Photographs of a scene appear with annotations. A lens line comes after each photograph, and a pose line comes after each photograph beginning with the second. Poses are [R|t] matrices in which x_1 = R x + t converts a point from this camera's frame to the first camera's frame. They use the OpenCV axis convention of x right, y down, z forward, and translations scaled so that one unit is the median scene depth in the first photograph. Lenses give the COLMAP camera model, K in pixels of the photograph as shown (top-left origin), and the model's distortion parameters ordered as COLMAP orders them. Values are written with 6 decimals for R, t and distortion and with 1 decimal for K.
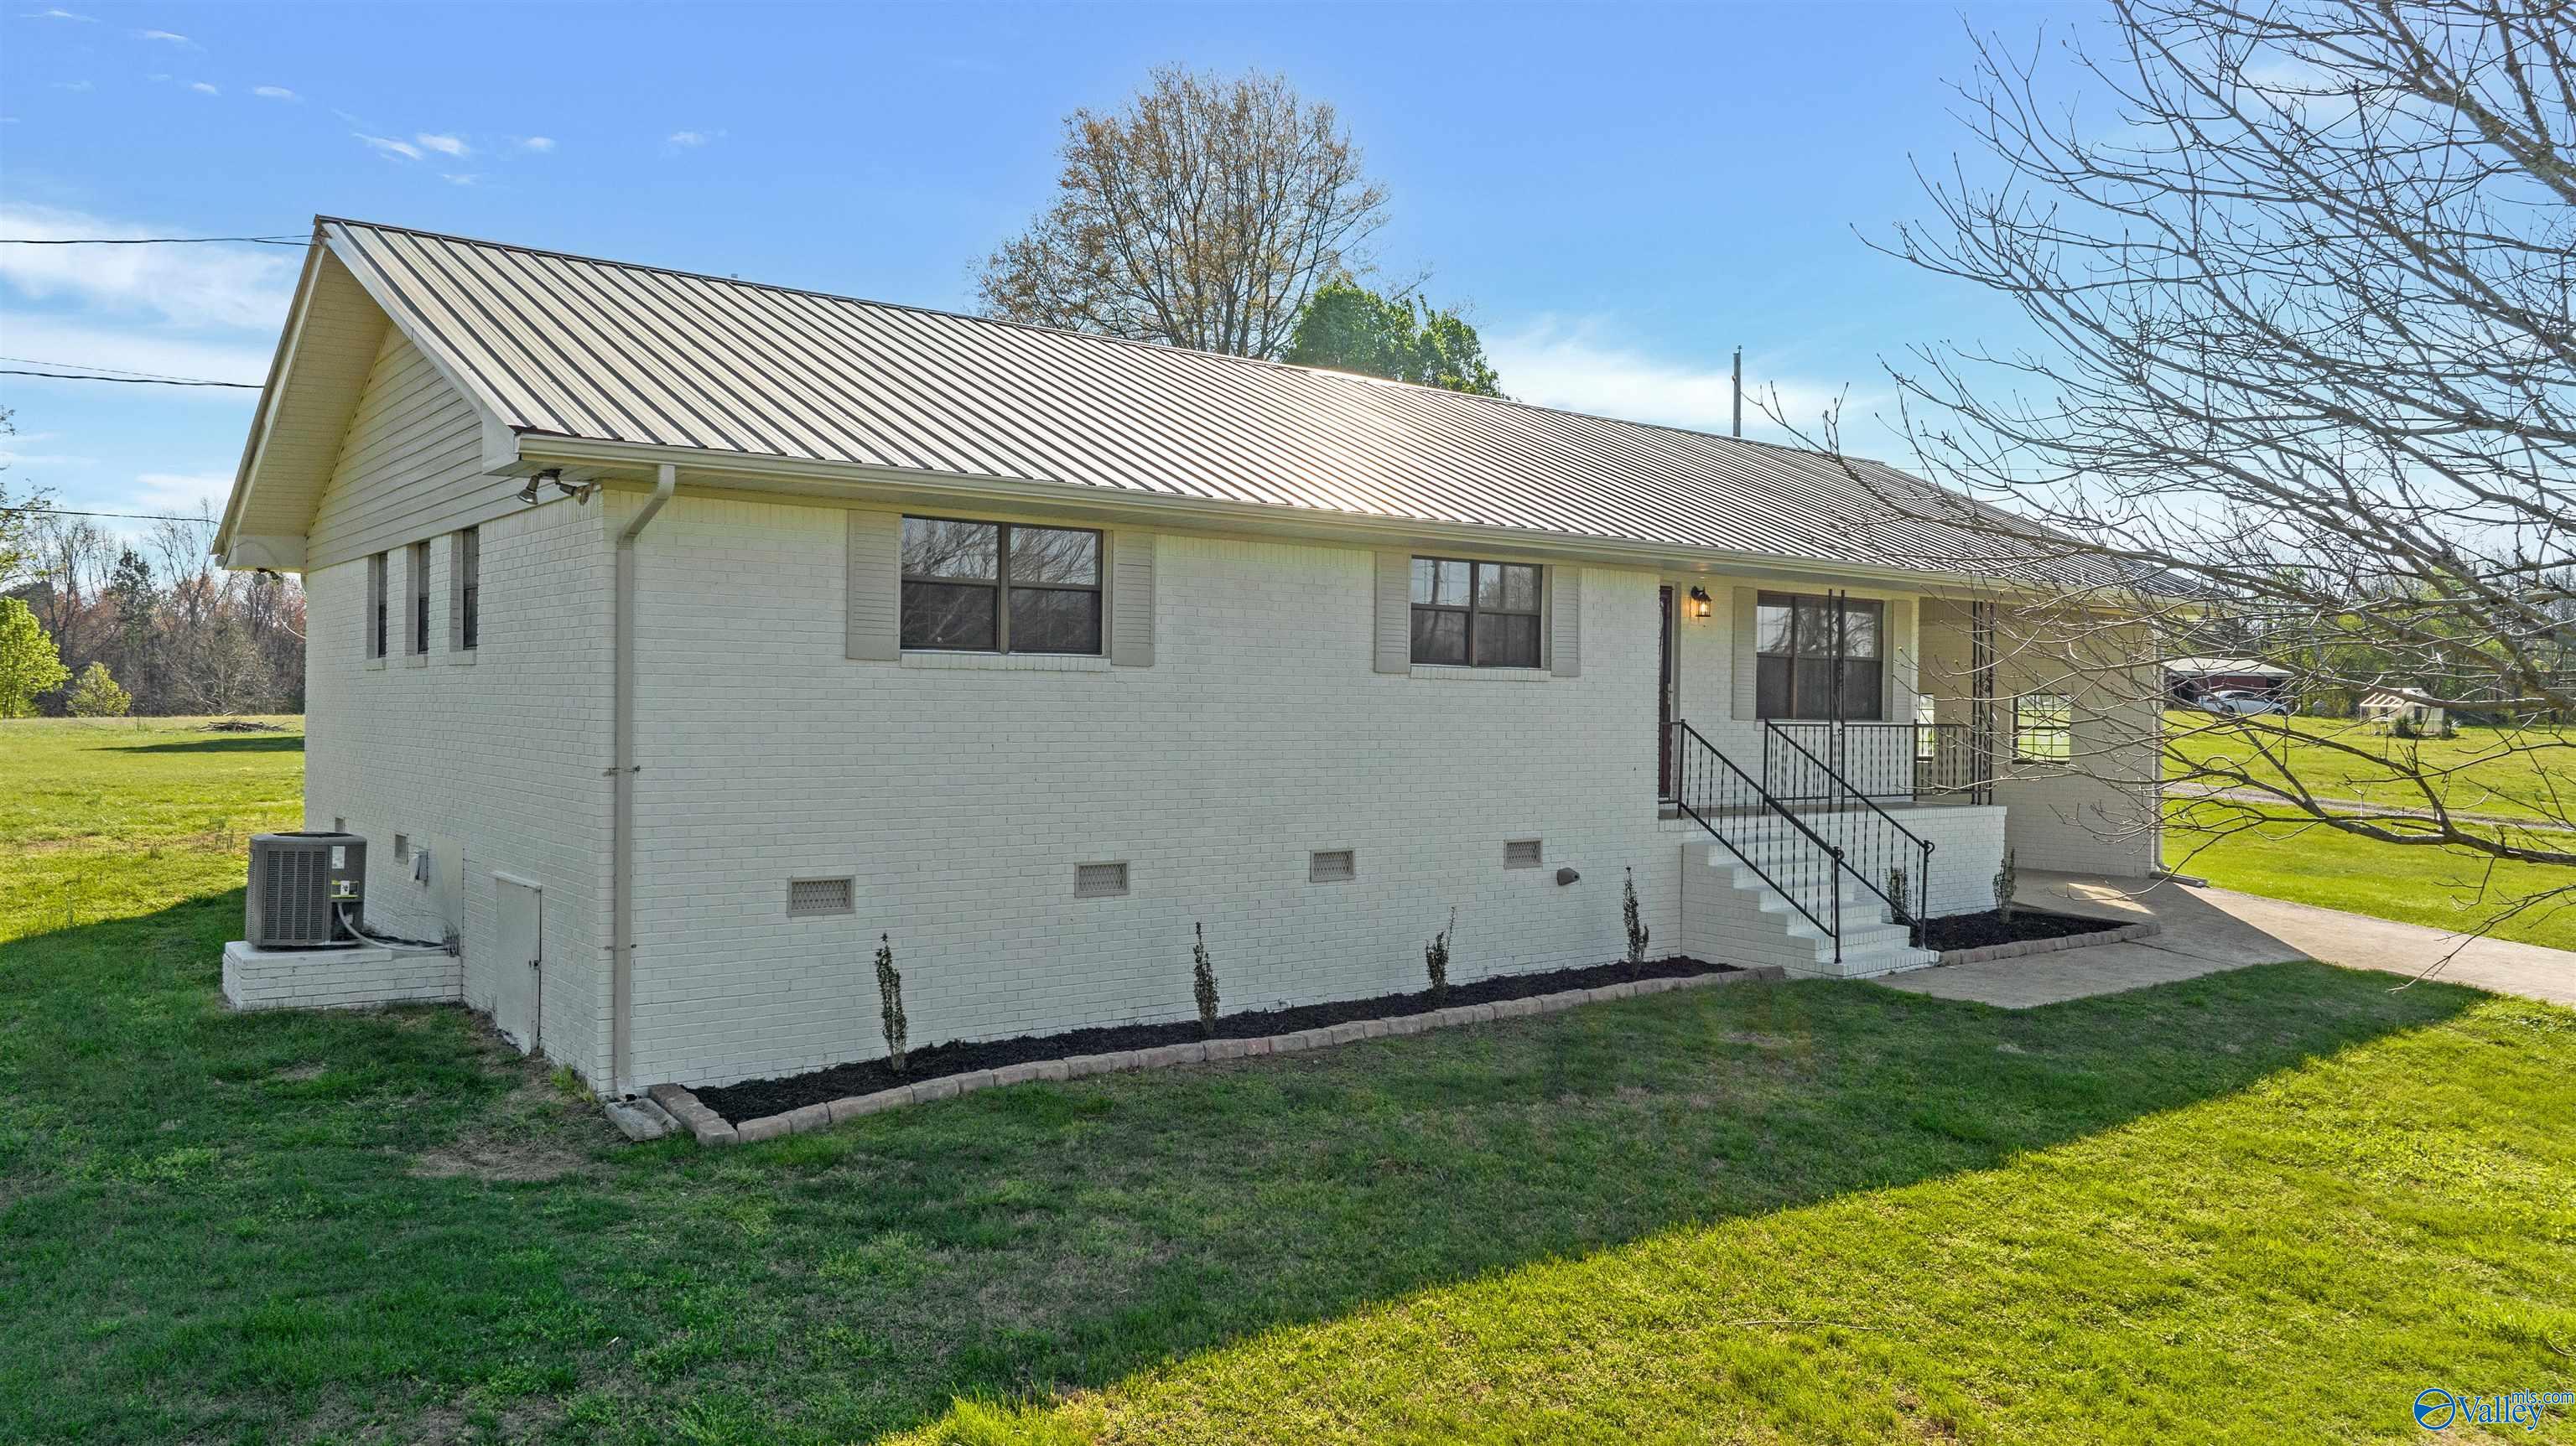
lens RADIAL K [[1815.5, 0, 1288.4], [0, 1815.5, 716.5], [0, 0, 1]] dist [-0.023930, 0.002715]
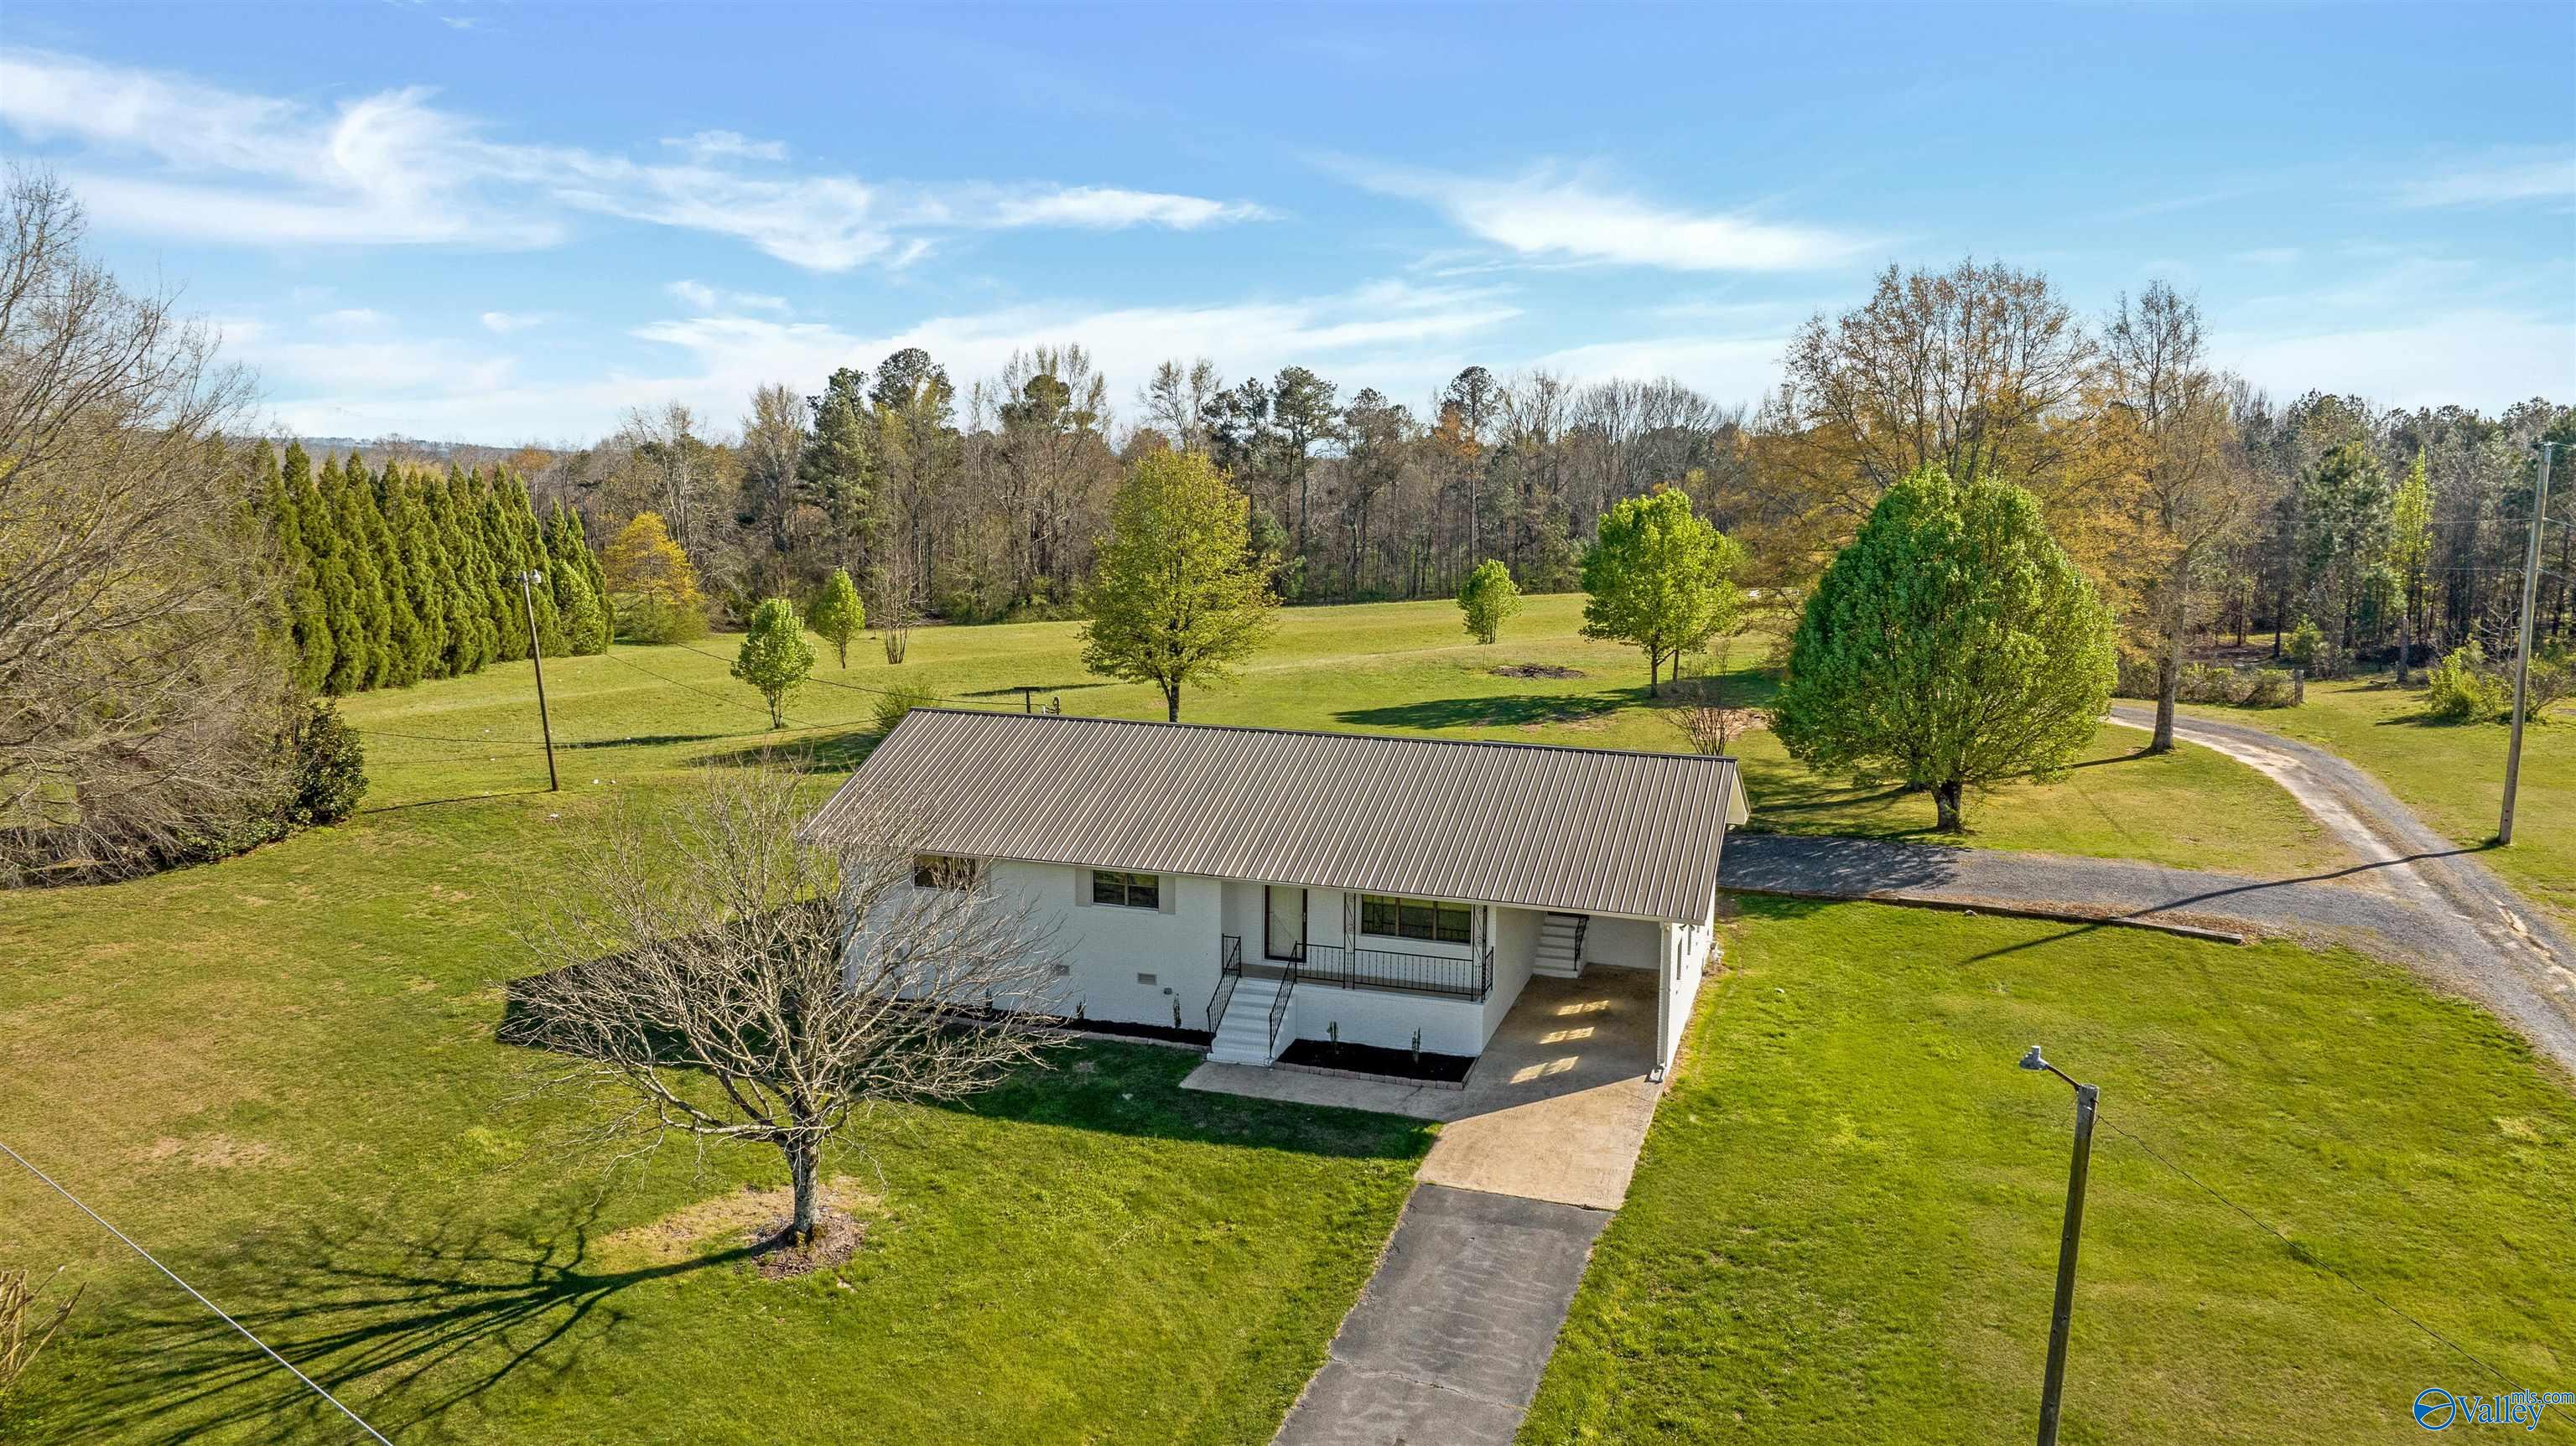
lens RADIAL K [[1815.5, 0, 1288.4], [0, 1815.5, 716.5], [0, 0, 1]] dist [-0.023930, 0.002715]
pose [[0.558193, 0.118748, -0.821169, 2.387917], [-0.005975, 0.990255, 0.139138, -0.674802], [0.829689, -0.072760, 0.553463, -0.242783]]
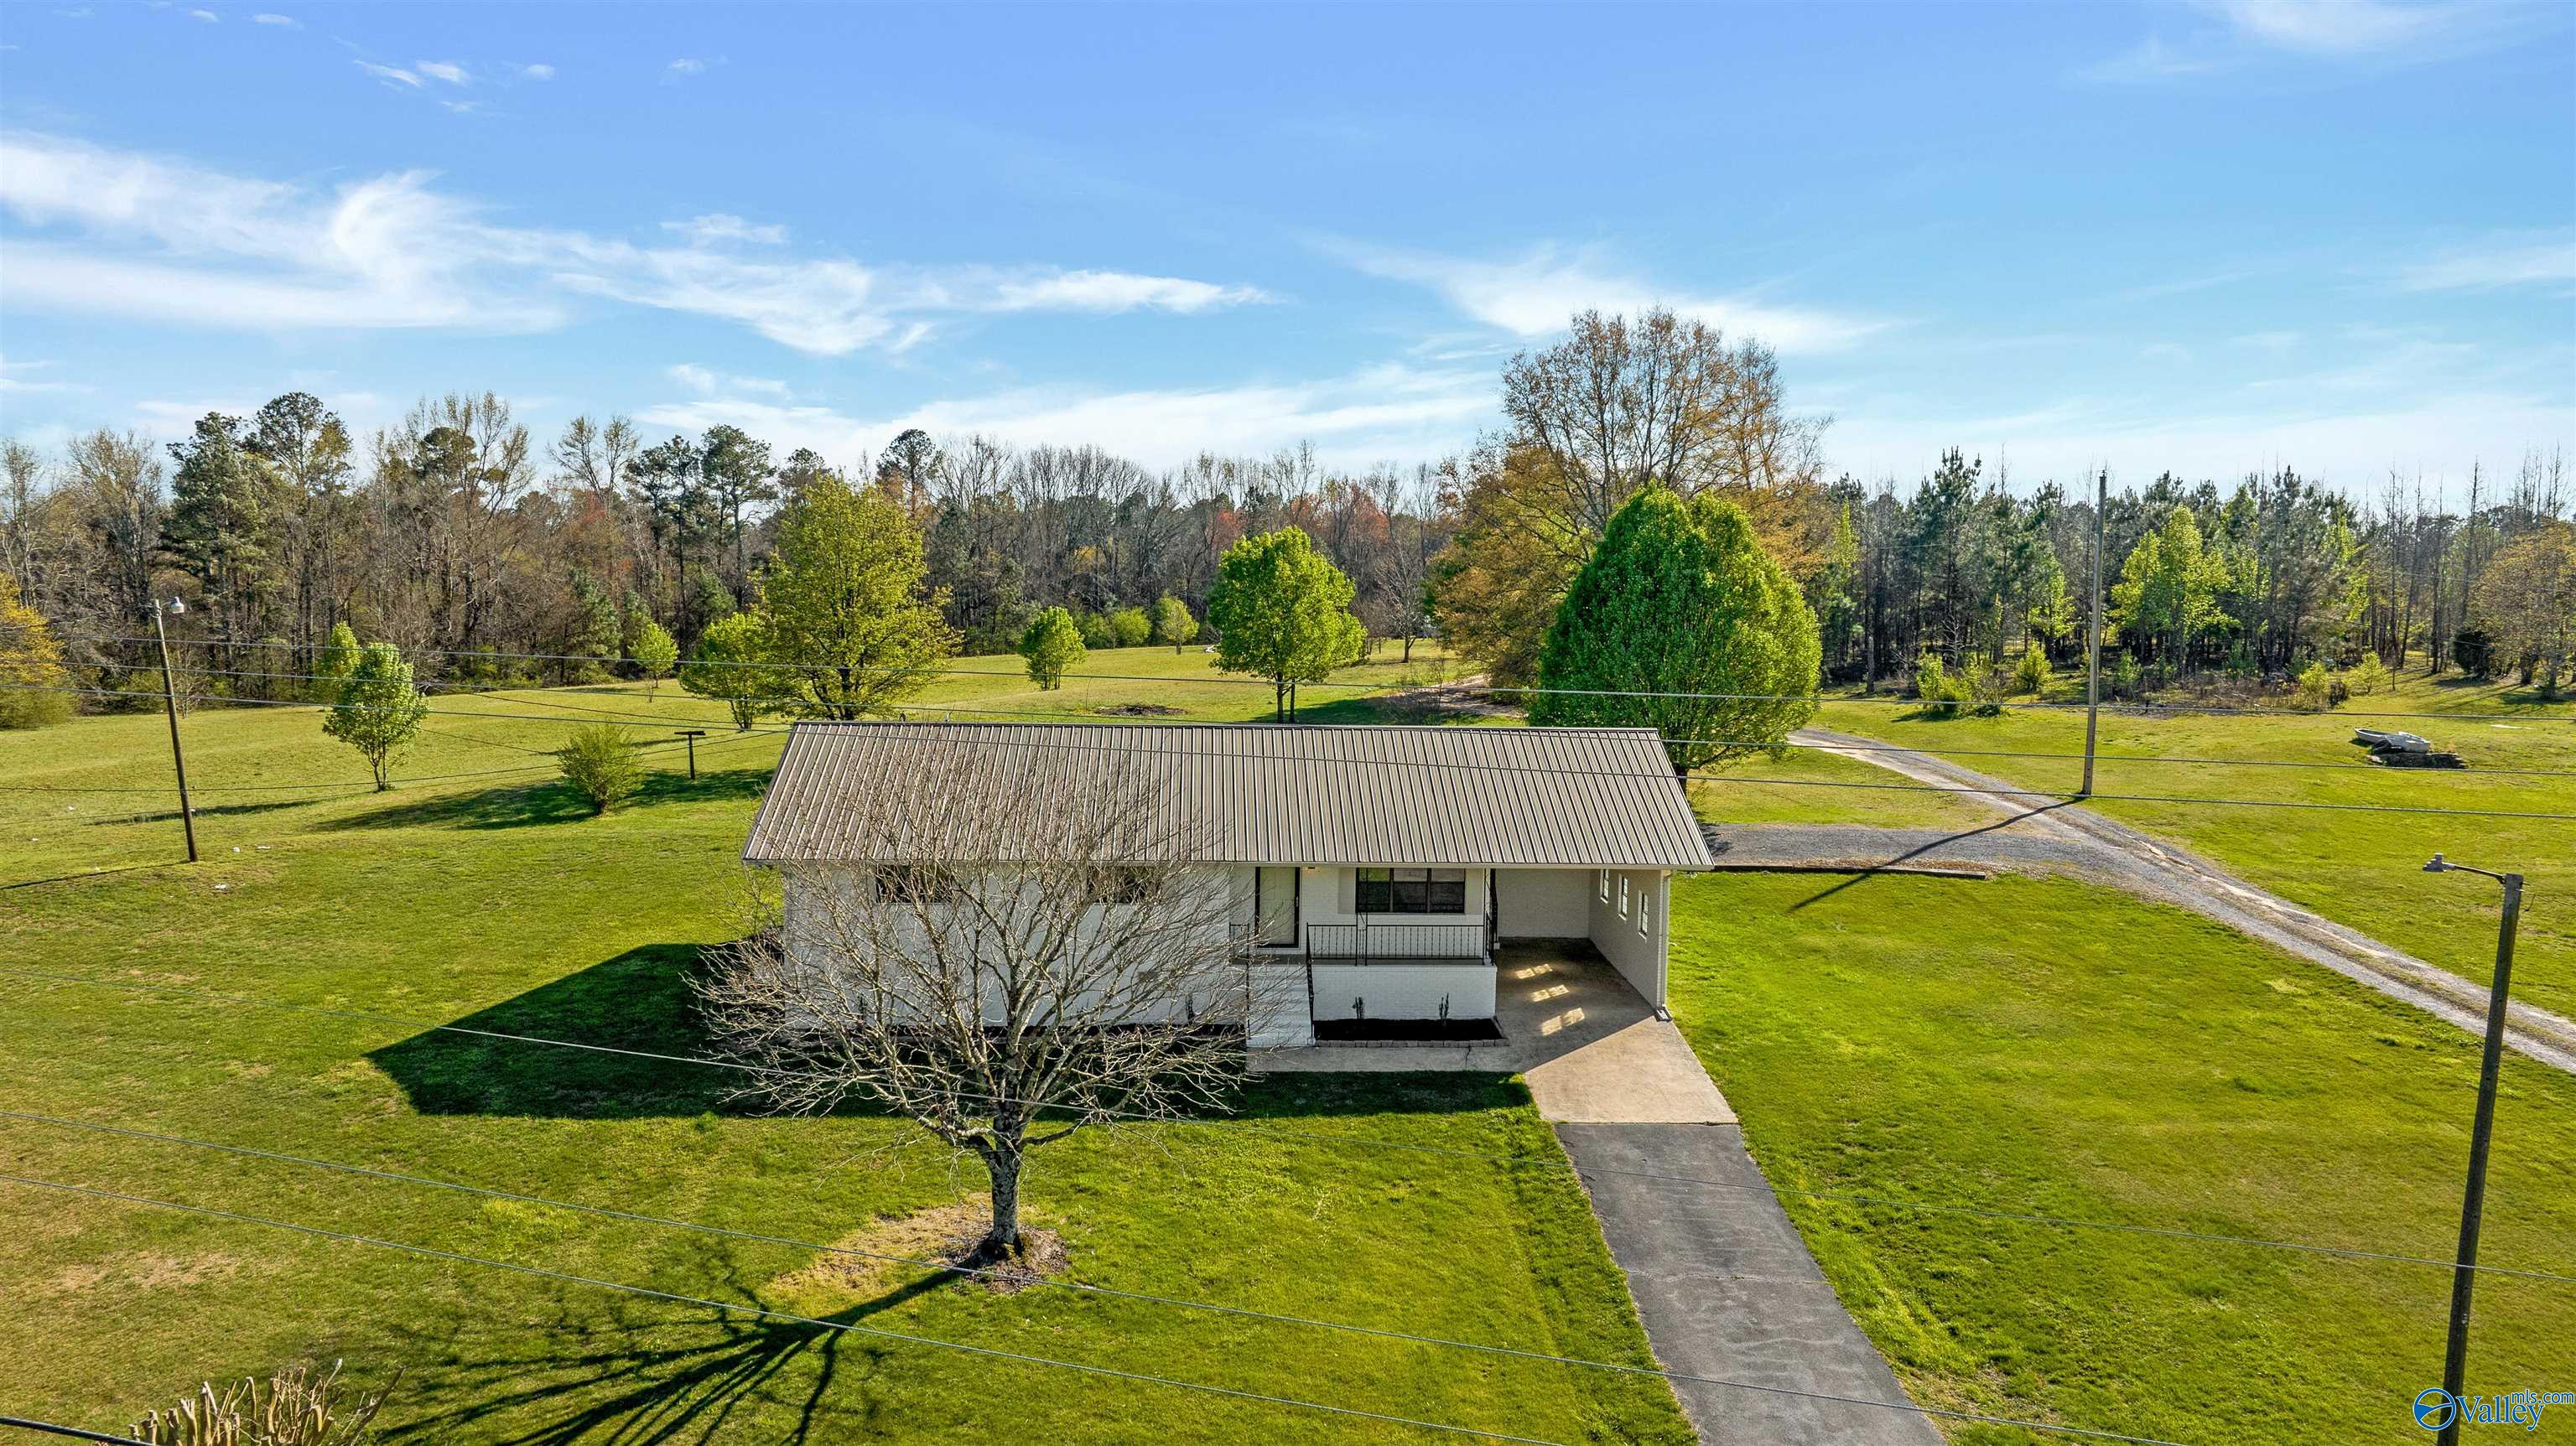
lens RADIAL K [[1815.5, 0, 1288.4], [0, 1815.5, 716.5], [0, 0, 1]] dist [-0.023930, 0.002715]
pose [[0.820703, 0.059167, -0.568283, 1.751660], [-0.007298, 0.995628, 0.093120, -0.536401], [0.571308, -0.072277, 0.817547, -0.951071]]
